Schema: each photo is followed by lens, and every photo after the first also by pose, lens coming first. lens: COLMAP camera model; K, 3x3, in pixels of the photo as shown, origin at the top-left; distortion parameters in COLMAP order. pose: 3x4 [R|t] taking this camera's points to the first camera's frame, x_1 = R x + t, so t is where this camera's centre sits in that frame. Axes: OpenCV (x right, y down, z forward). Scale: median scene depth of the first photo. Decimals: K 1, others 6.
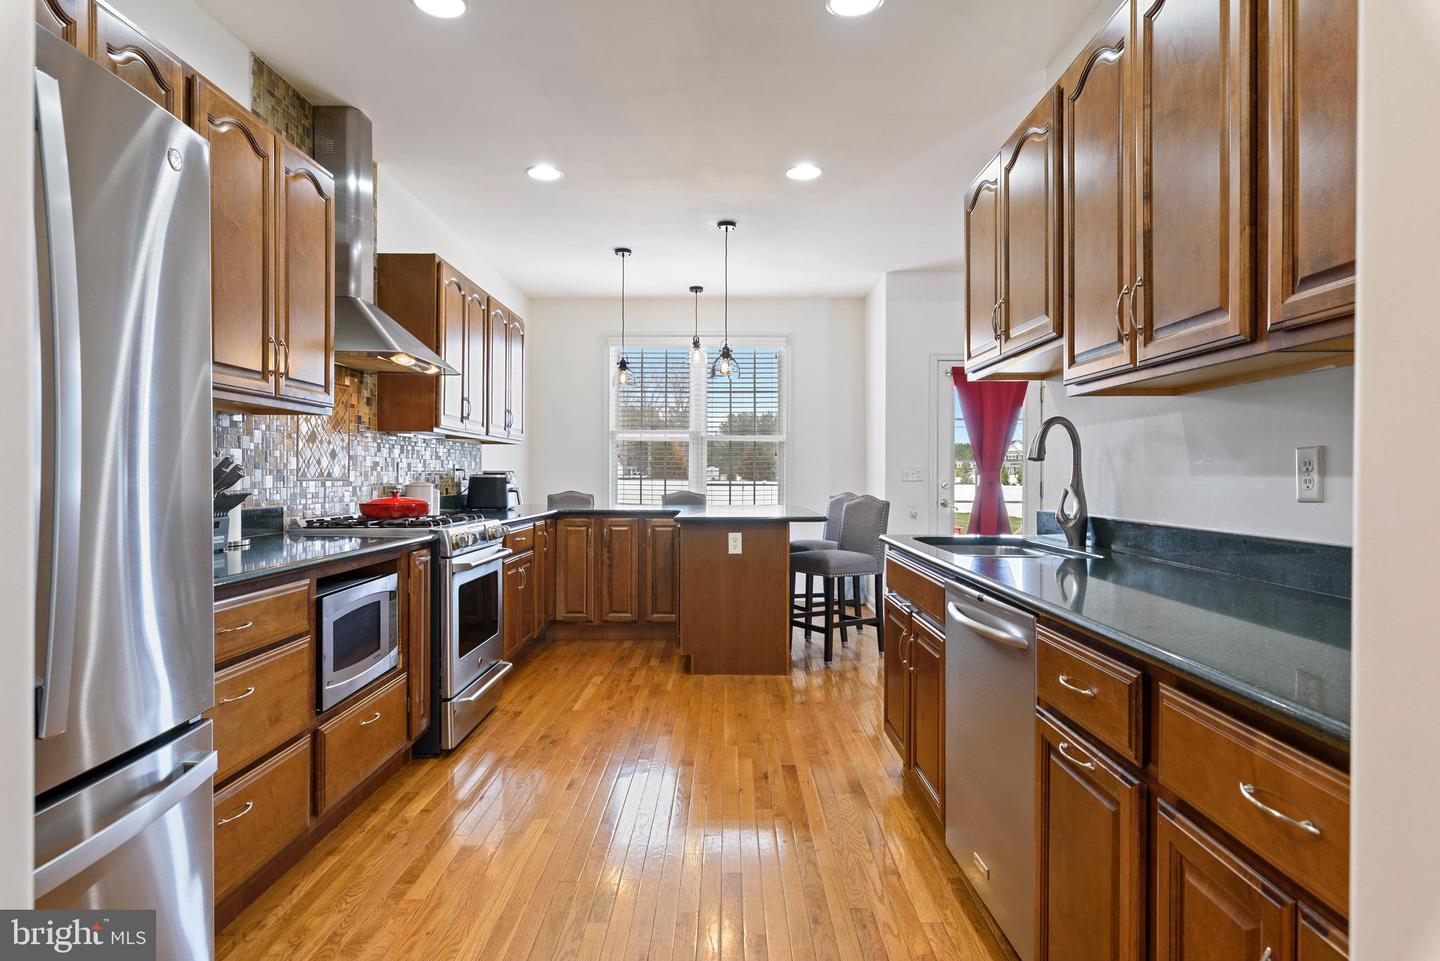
lens RADIAL K [[798.2, 0, 720.0], [0, 798.2, 480.5], [0, 0, 1]] dist [-0.001541, -0.000223]
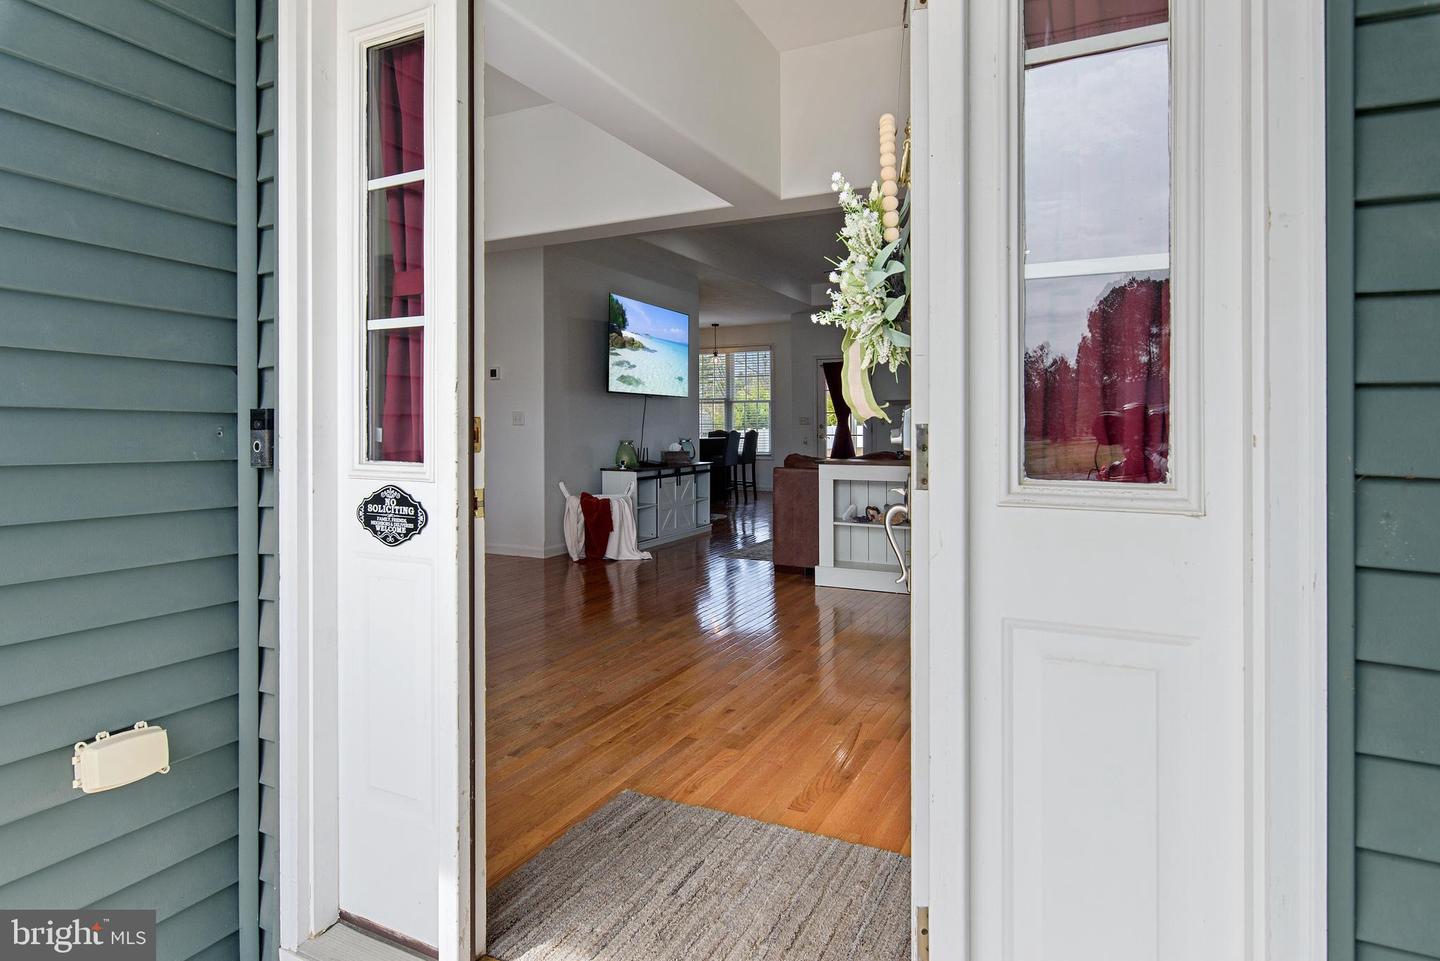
lens RADIAL K [[788.5, 0, 718.6], [0, 788.5, 427.0], [0, 0, 1]] dist [-0.000082, -0.000199]
pose [[0.896796, -0.006252, -0.442399, 1.756749], [0.002601, 0.999957, -0.008858, 0.046251], [0.442436, 0.006793, 0.896774, -1.495159]]
